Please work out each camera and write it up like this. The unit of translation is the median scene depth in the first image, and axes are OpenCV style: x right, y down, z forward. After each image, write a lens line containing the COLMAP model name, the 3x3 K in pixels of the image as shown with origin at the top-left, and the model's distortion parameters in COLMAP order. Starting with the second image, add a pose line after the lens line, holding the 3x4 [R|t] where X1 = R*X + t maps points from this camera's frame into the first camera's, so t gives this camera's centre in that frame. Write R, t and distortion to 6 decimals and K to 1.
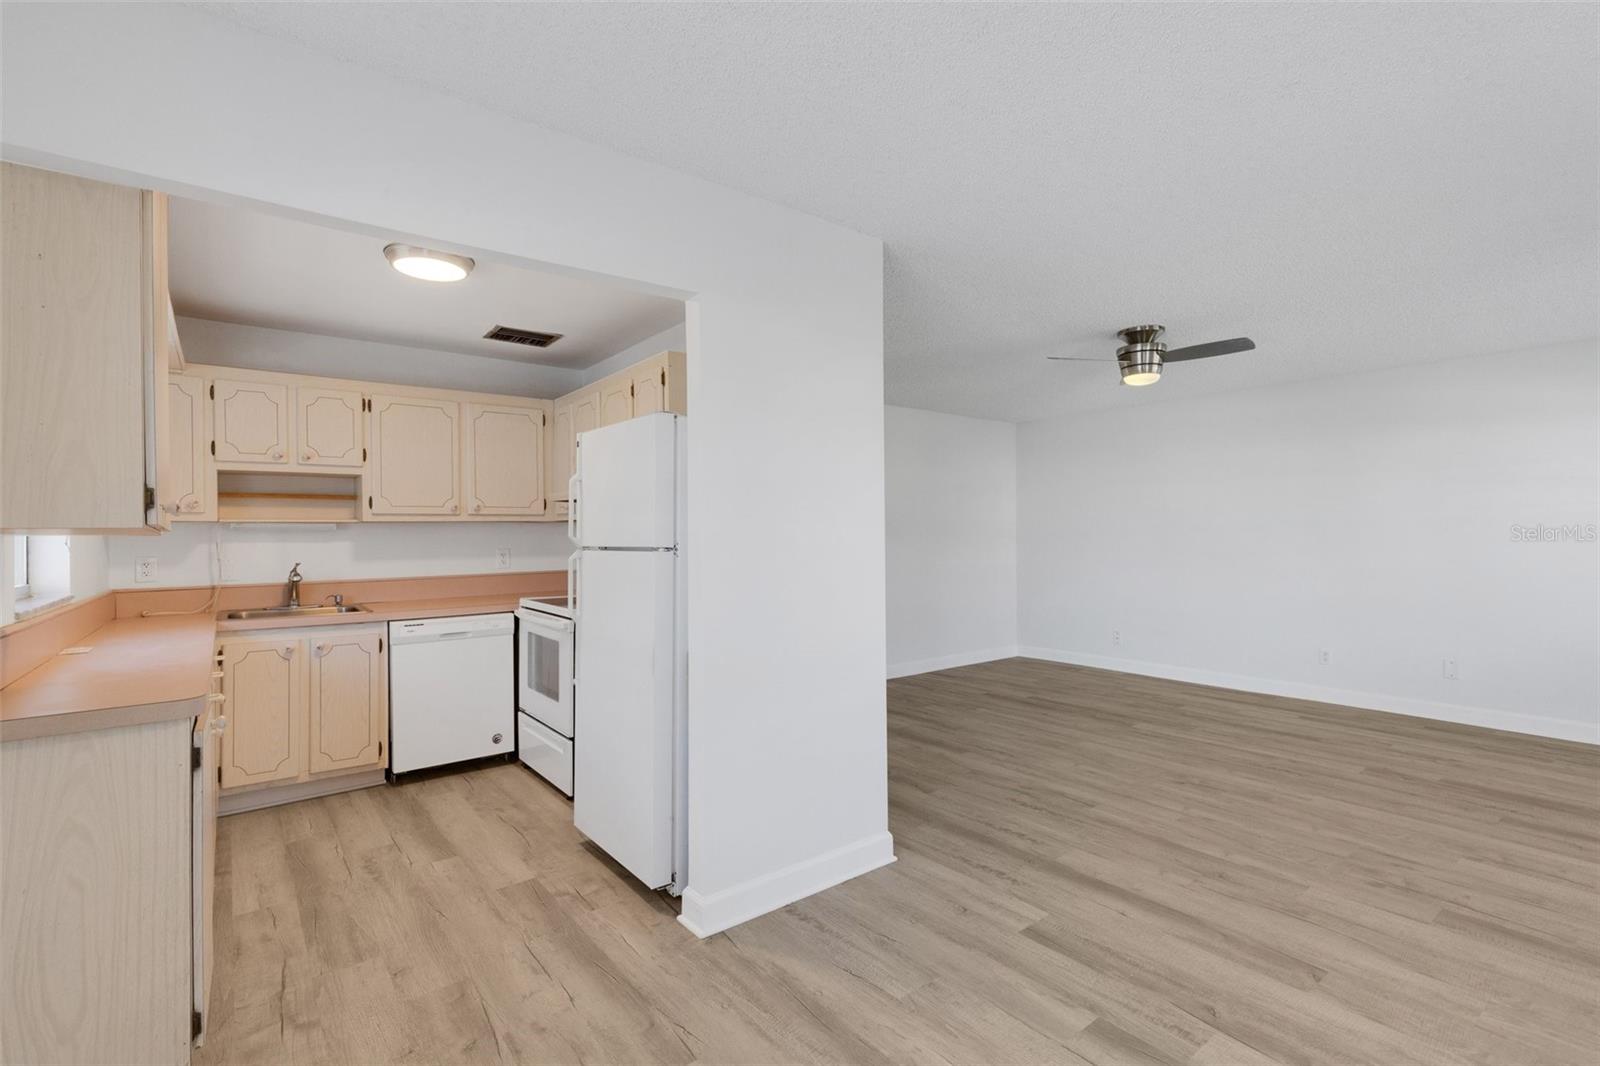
lens RADIAL K [[731.7, 0, 802.7], [0, 731.7, 531.2], [0, 0, 1]] dist [0.007738, -0.000271]
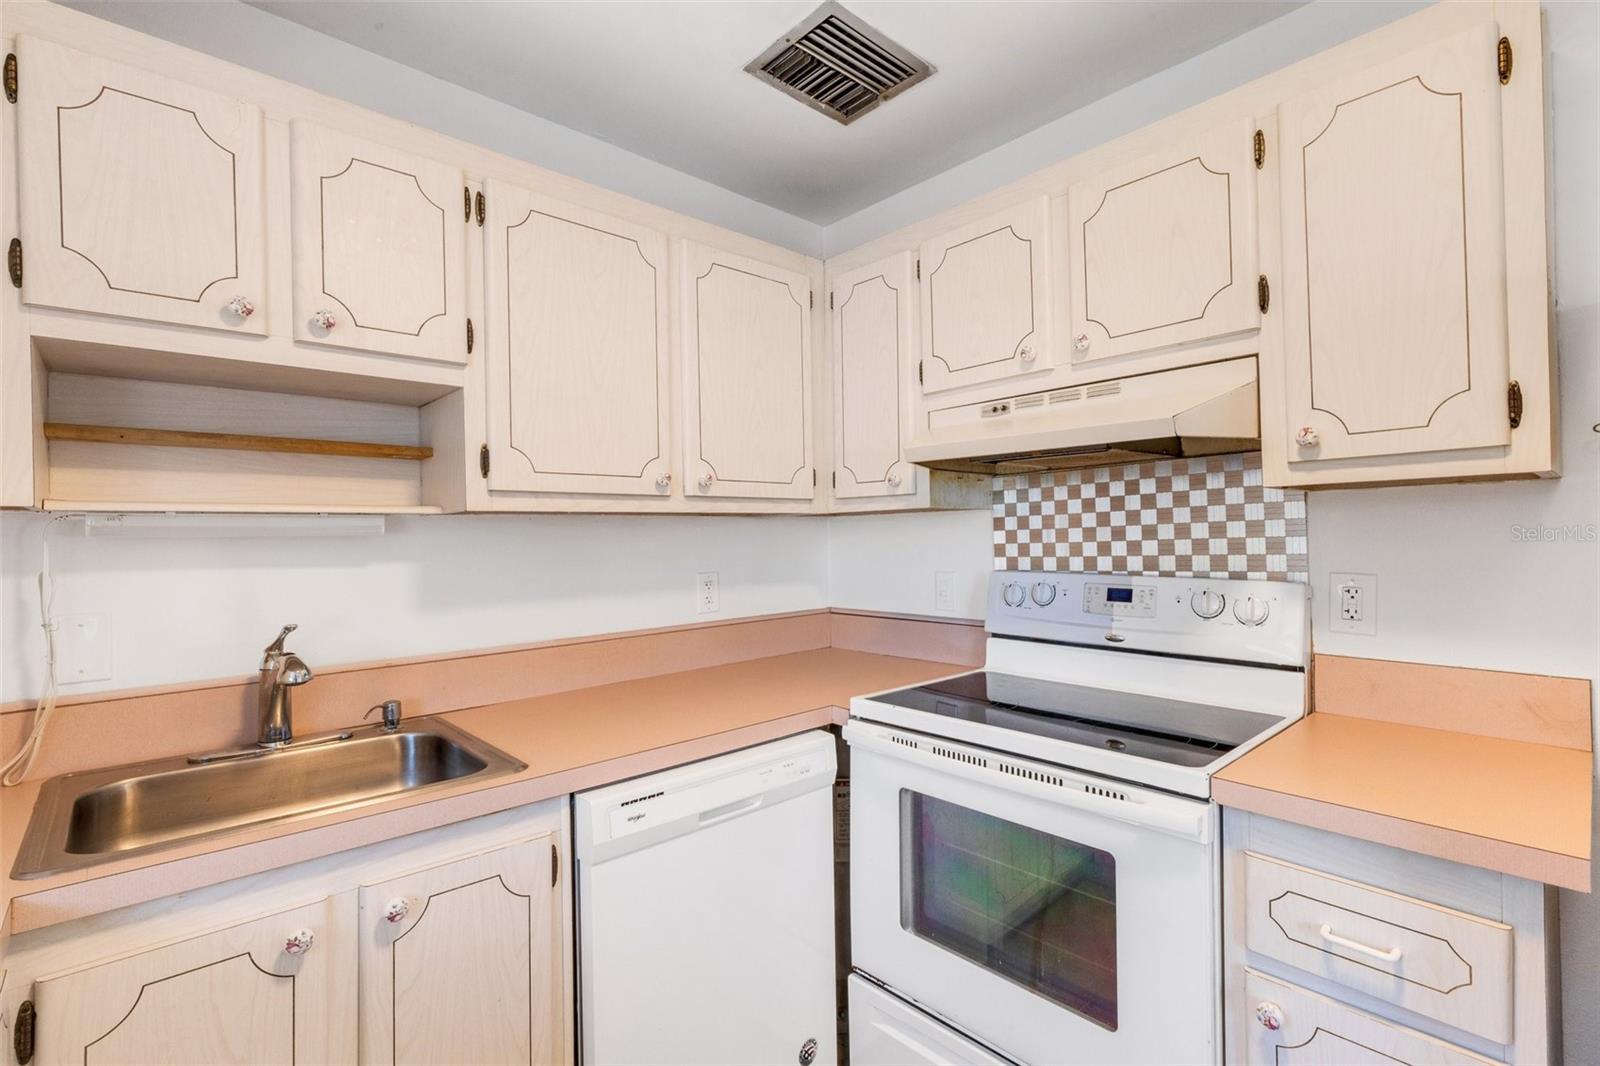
lens RADIAL K [[735.4, 0, 804.1], [0, 735.4, 532.0], [0, 0, 1]] dist [0.005995, -0.000231]
pose [[0.996137, -0.008411, 0.087414, -0.480244], [0.009192, 0.999921, -0.008537, 0.002705], [-0.087336, 0.009308, 0.996135, 0.634086]]
